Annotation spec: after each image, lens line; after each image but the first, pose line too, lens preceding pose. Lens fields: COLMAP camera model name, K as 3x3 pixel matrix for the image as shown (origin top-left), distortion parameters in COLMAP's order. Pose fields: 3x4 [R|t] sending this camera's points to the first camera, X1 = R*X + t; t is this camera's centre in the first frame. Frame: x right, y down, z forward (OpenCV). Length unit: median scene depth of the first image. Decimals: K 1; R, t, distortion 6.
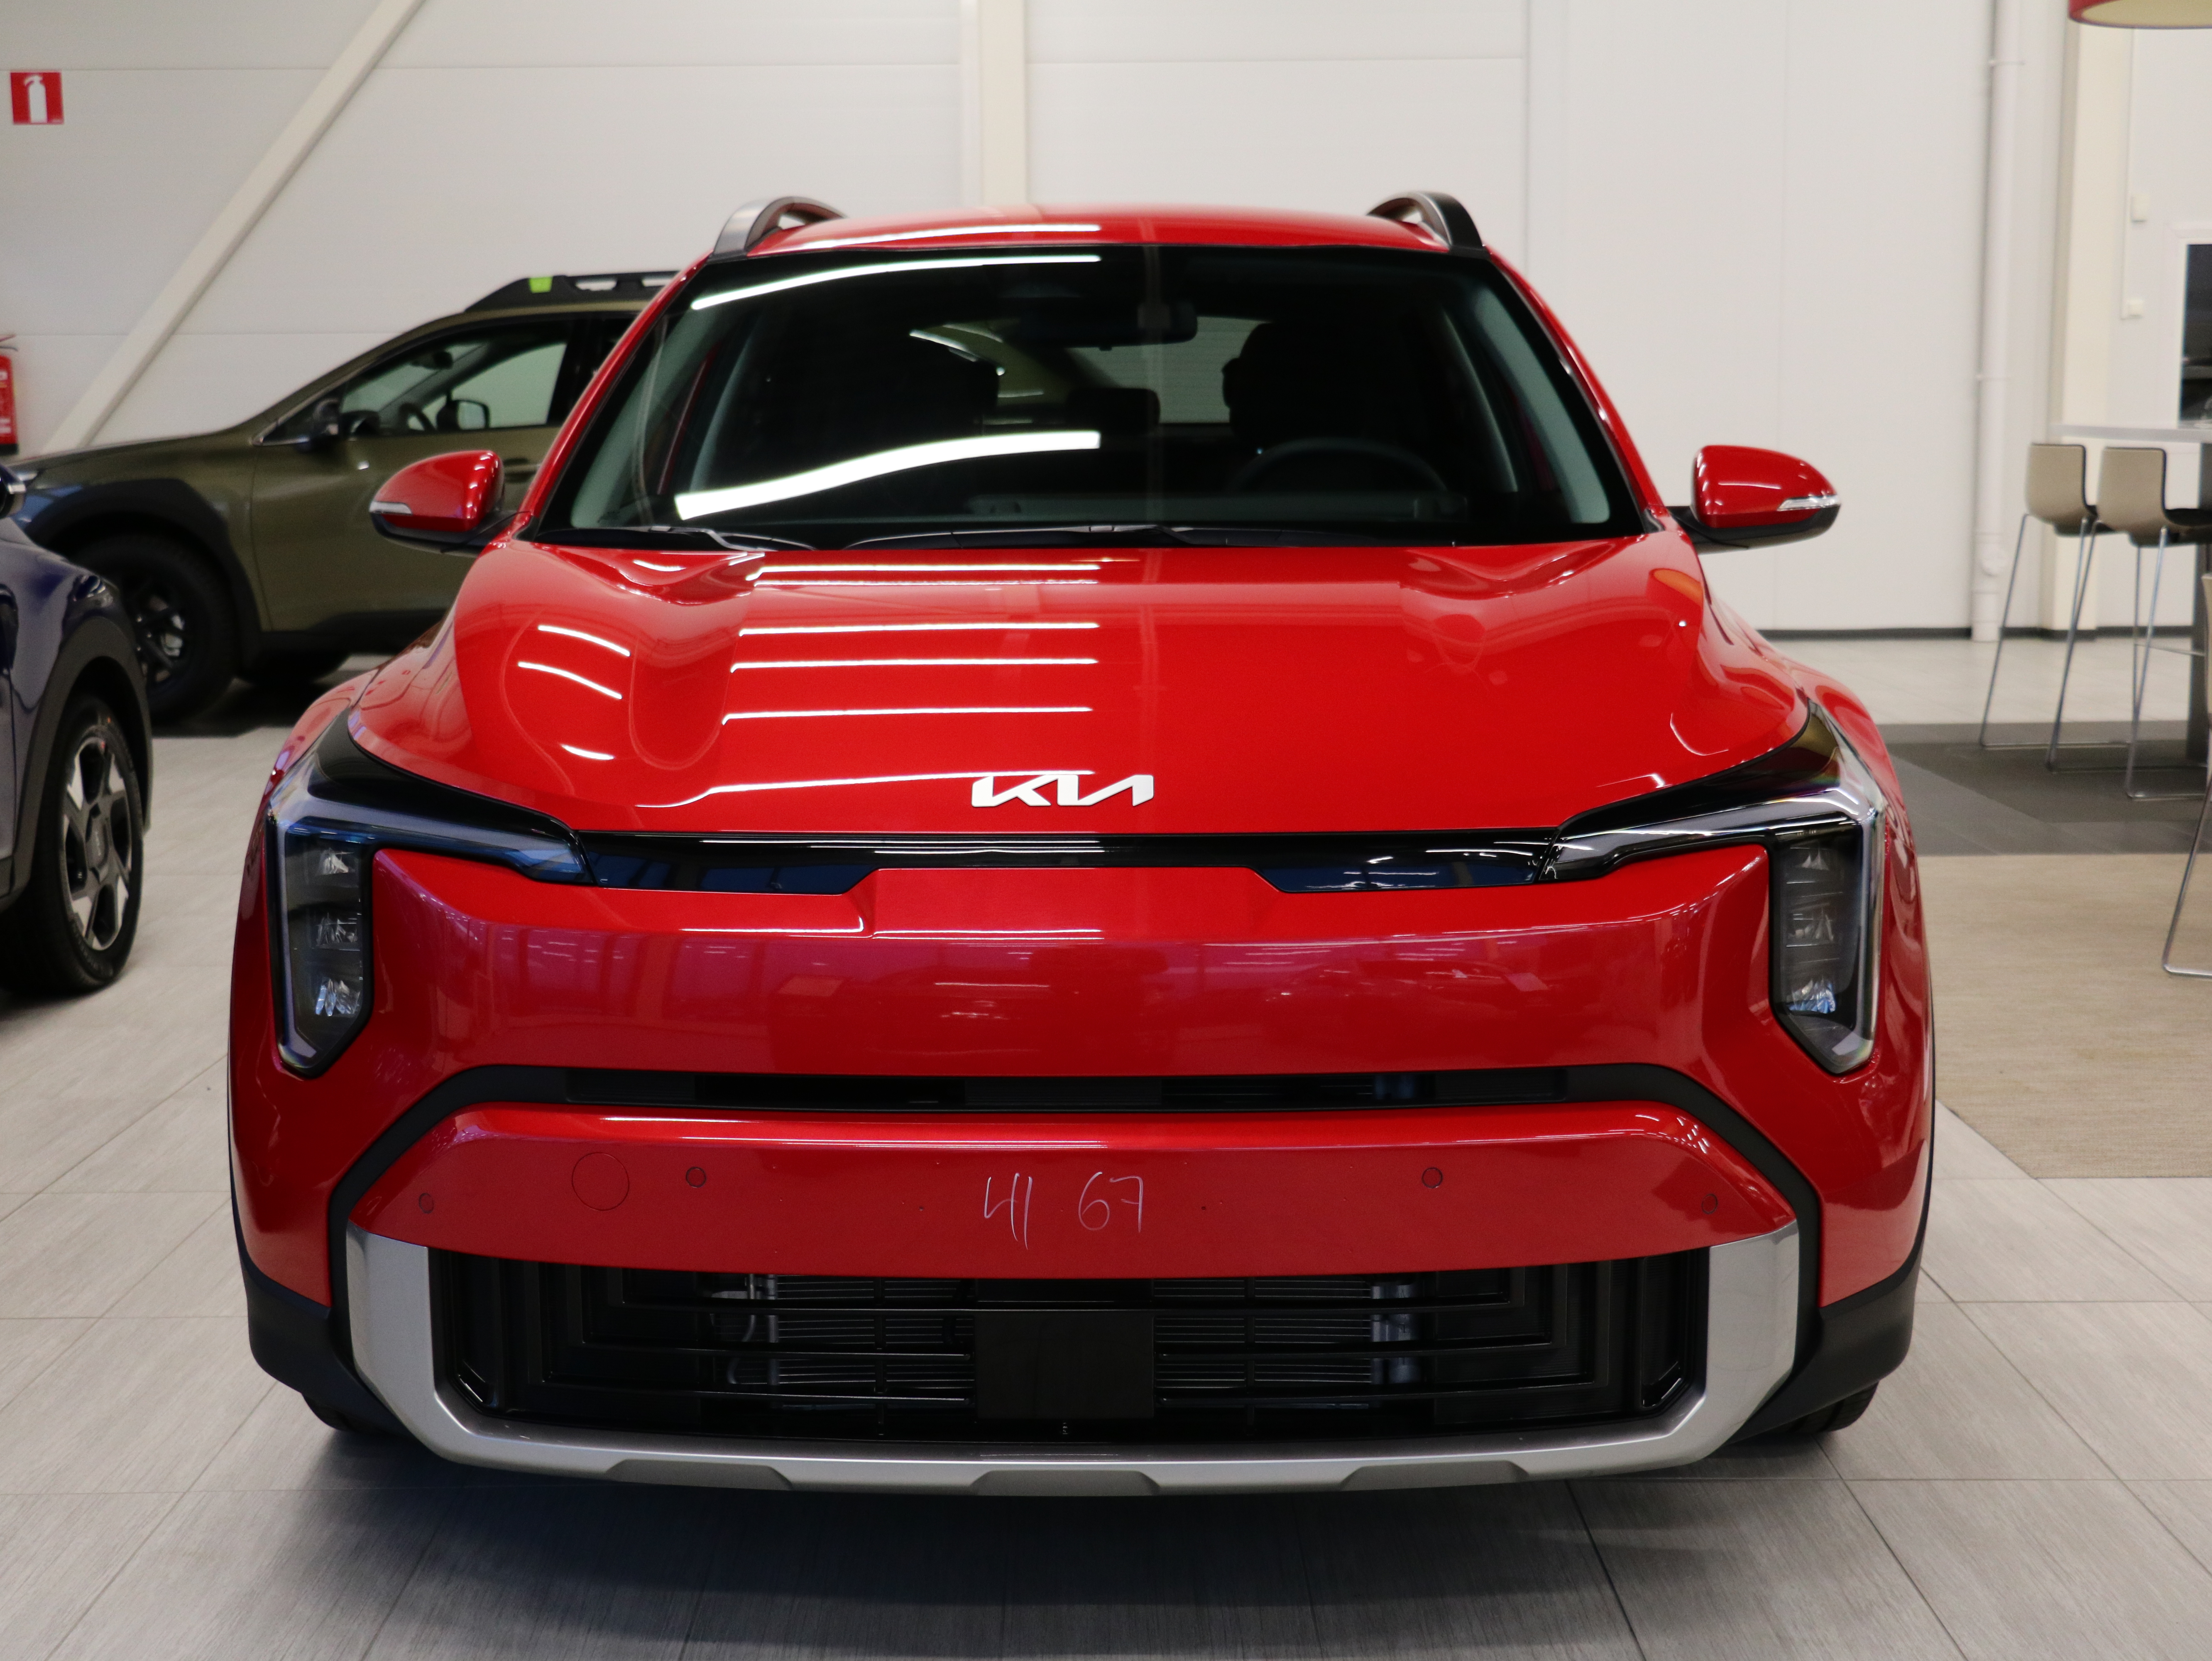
lens RADIAL K [[2790.0, 0, 1106.0], [0, 2790.0, 830.5], [0, 0, 1]] dist [-0.008779, 0.055796]
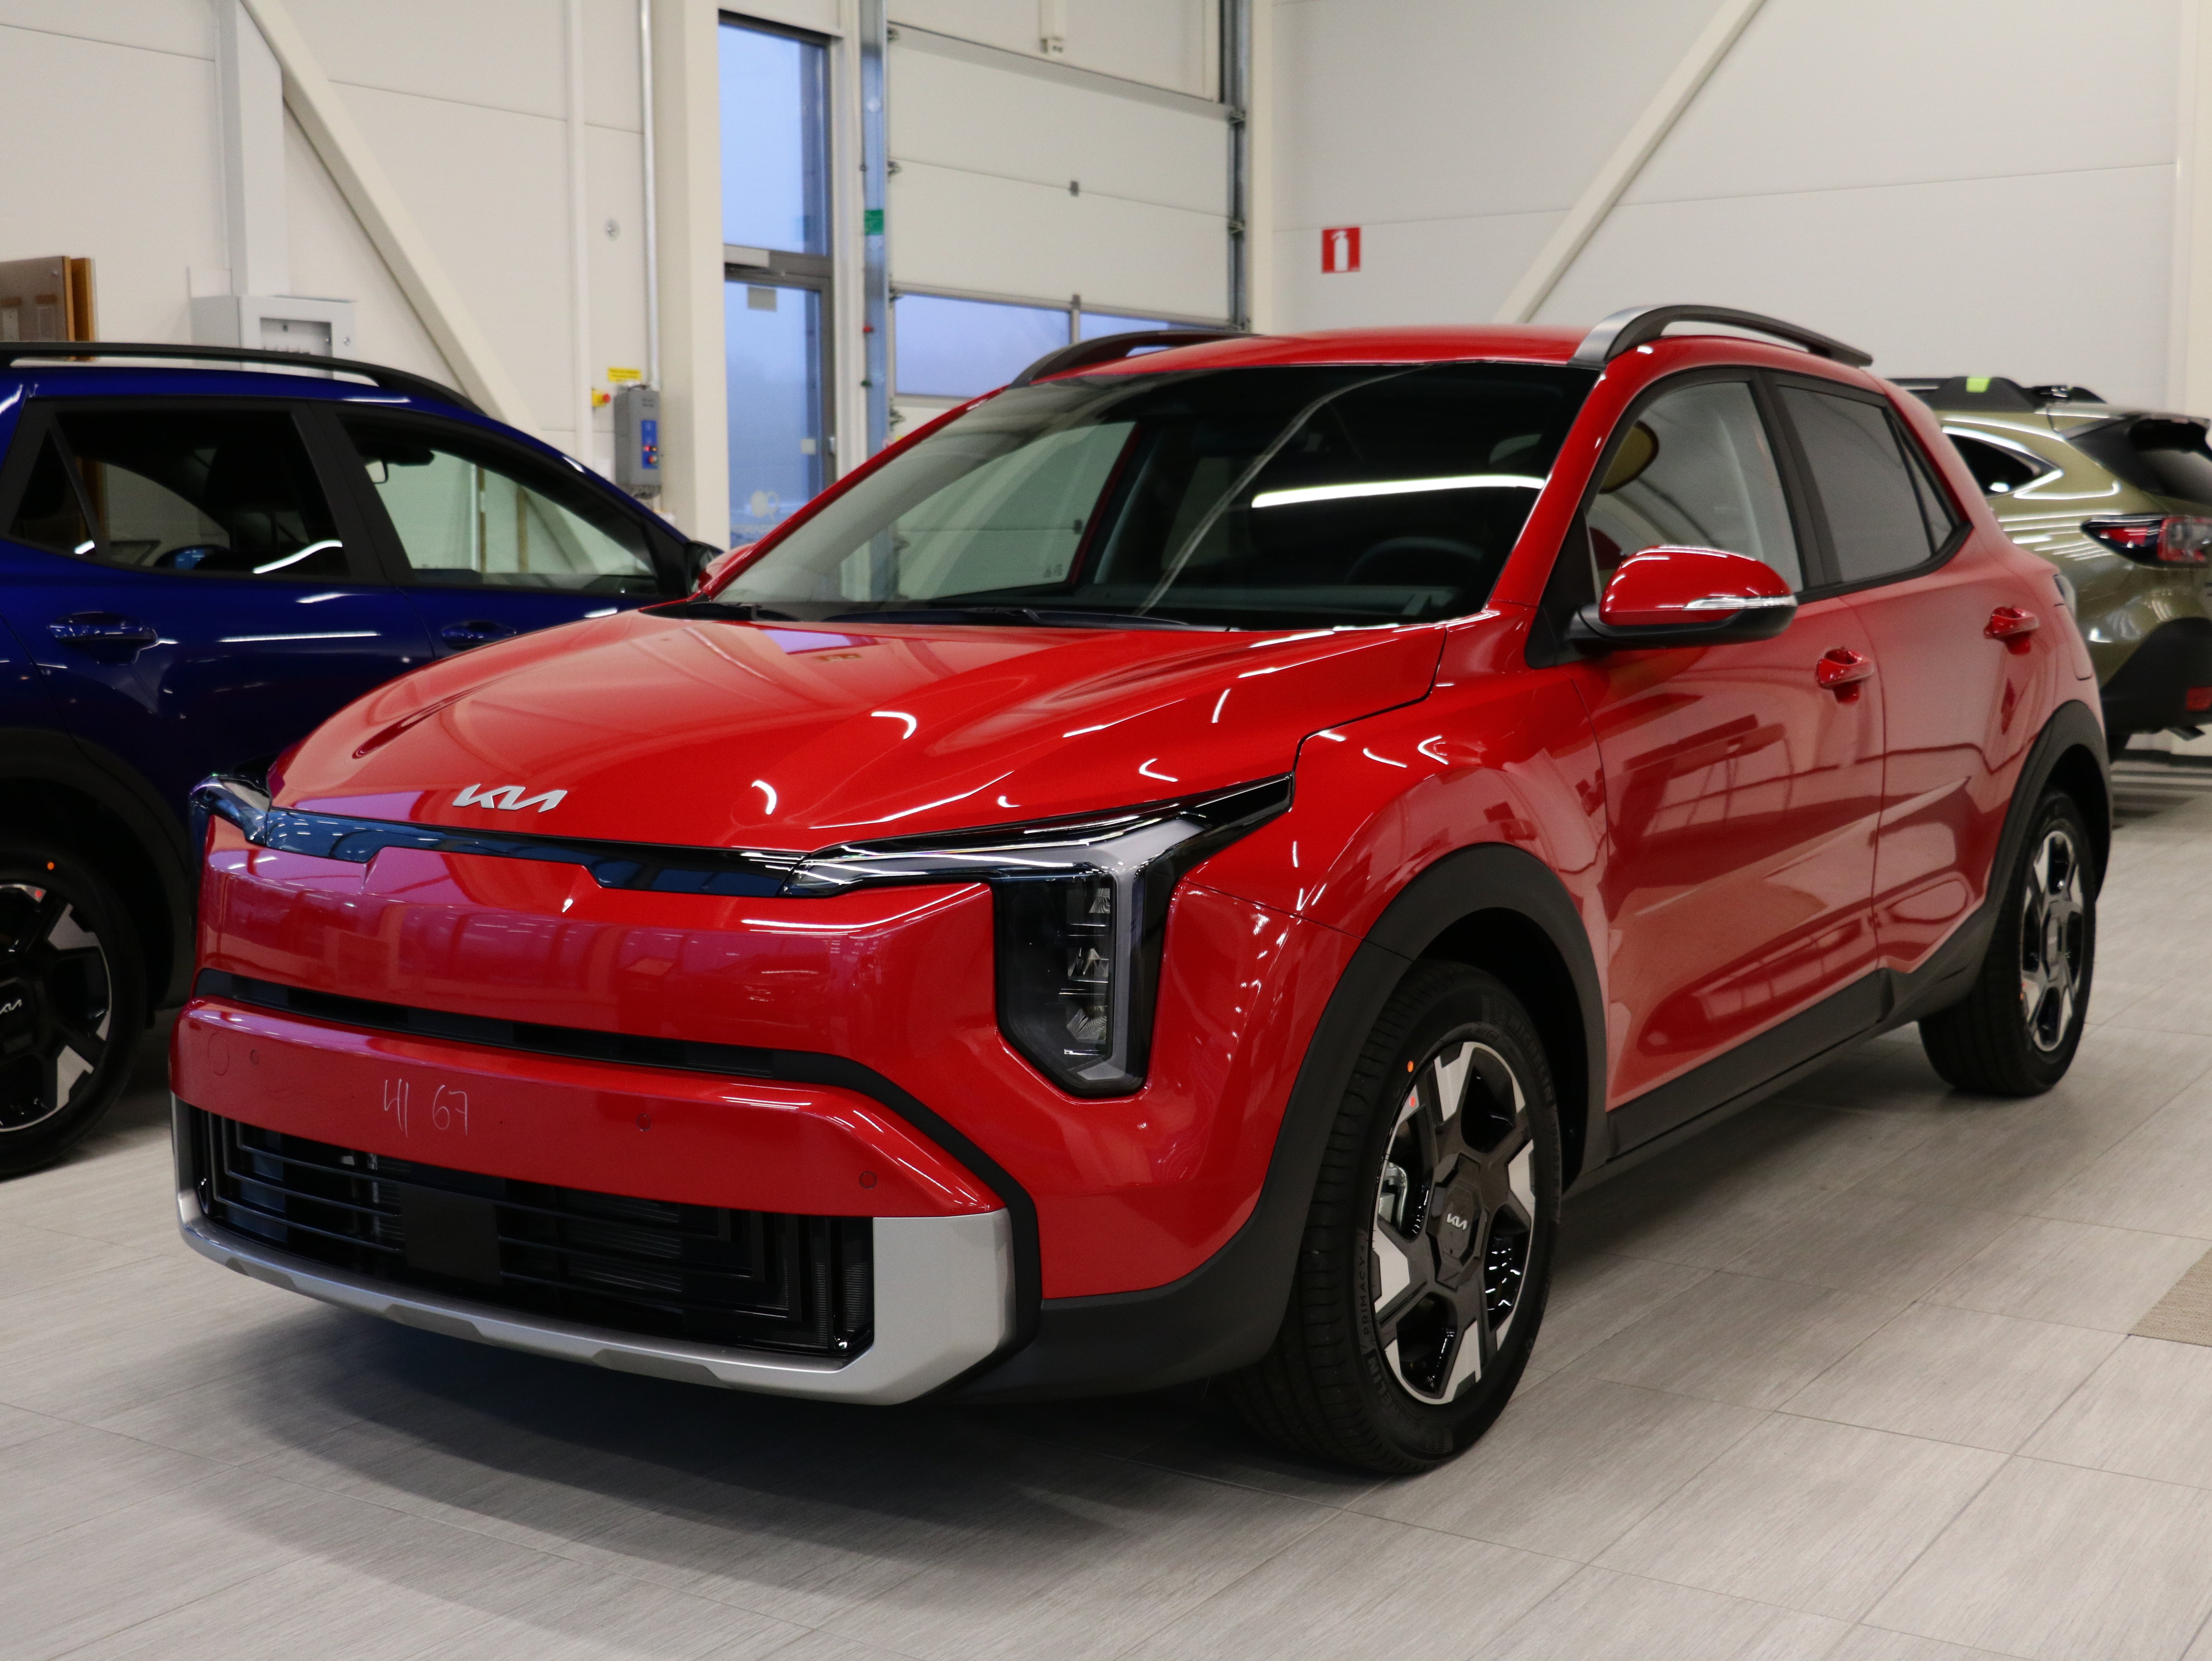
lens RADIAL K [[2711.5, 0, 1106.0], [0, 2711.5, 830.5], [0, 0, 1]] dist [-0.003586, -0.003005]
pose [[0.836815, 0.062530, -0.543902, 0.815721], [-0.081800, 0.996585, -0.011281, -0.007114], [0.541340, 0.053931, 0.839073, 0.077163]]
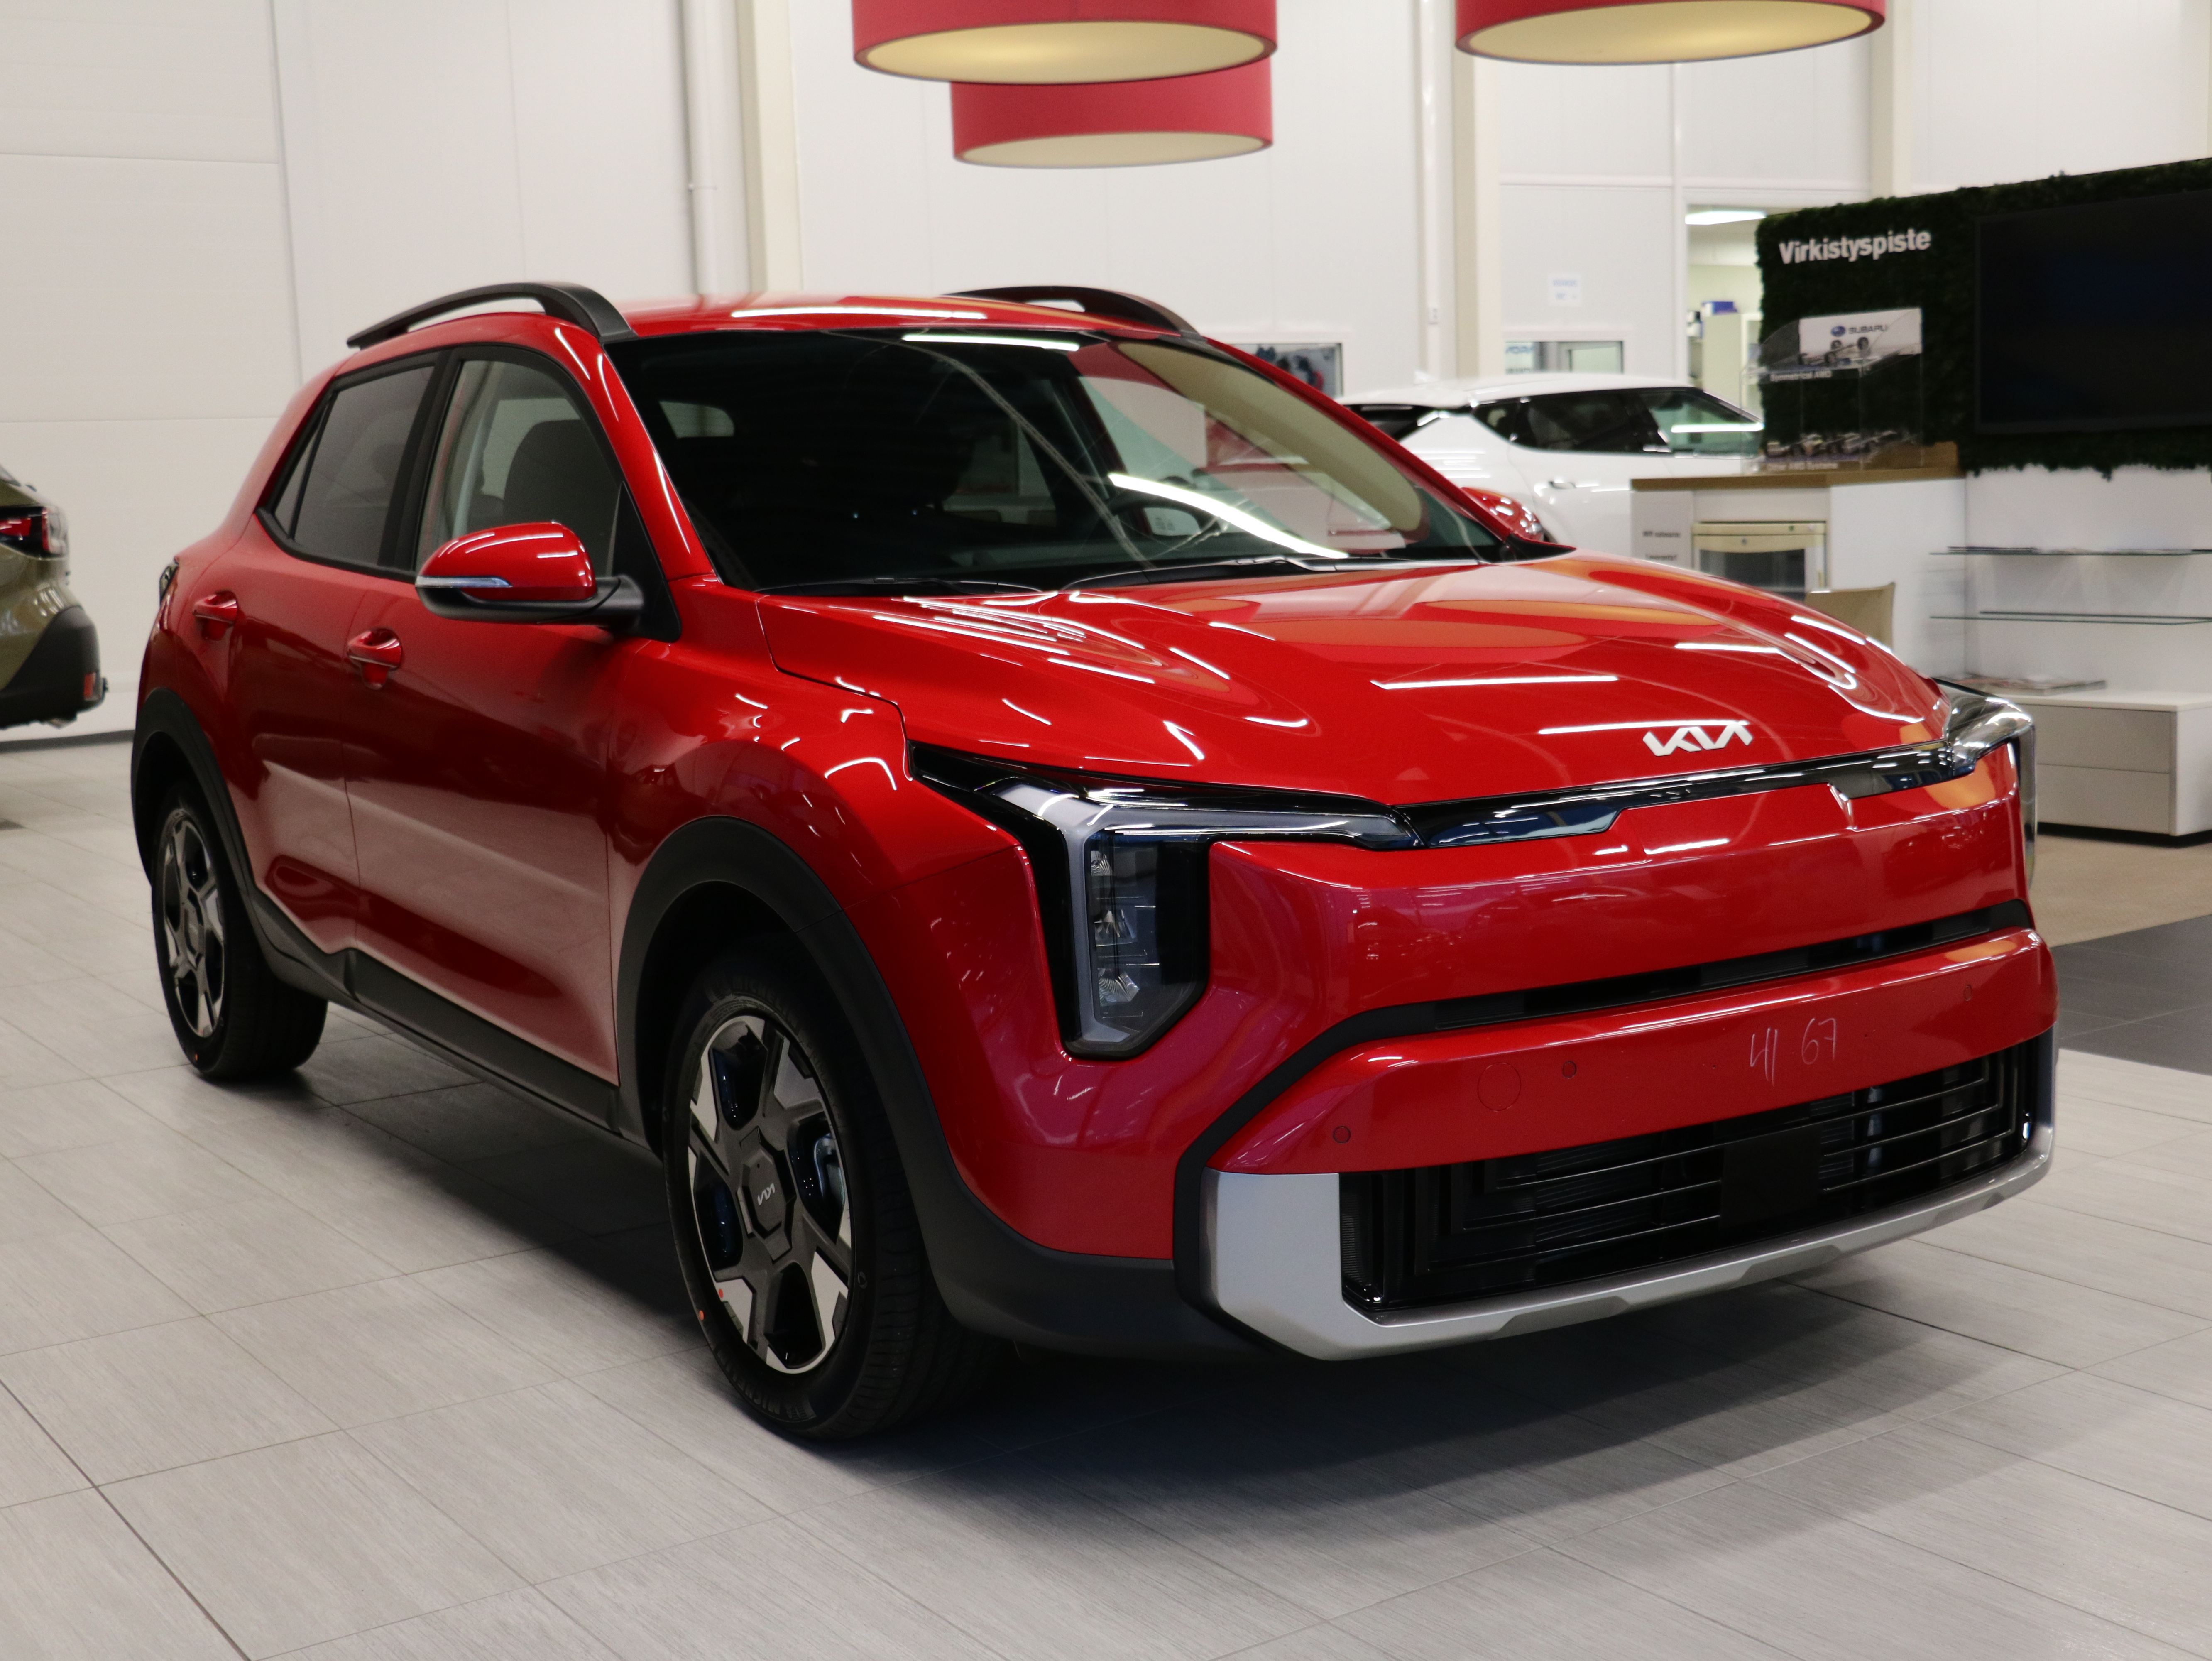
lens RADIAL K [[2661.0, 0, 1106.0], [0, 2661.0, 830.5], [0, 0, 1]] dist [-0.010978, 0.013295]
pose [[0.831143, -0.093836, 0.548084, -0.826828], [0.109371, 0.993992, 0.004322, -0.006761], [-0.545197, 0.056352, 0.836412, 0.108429]]
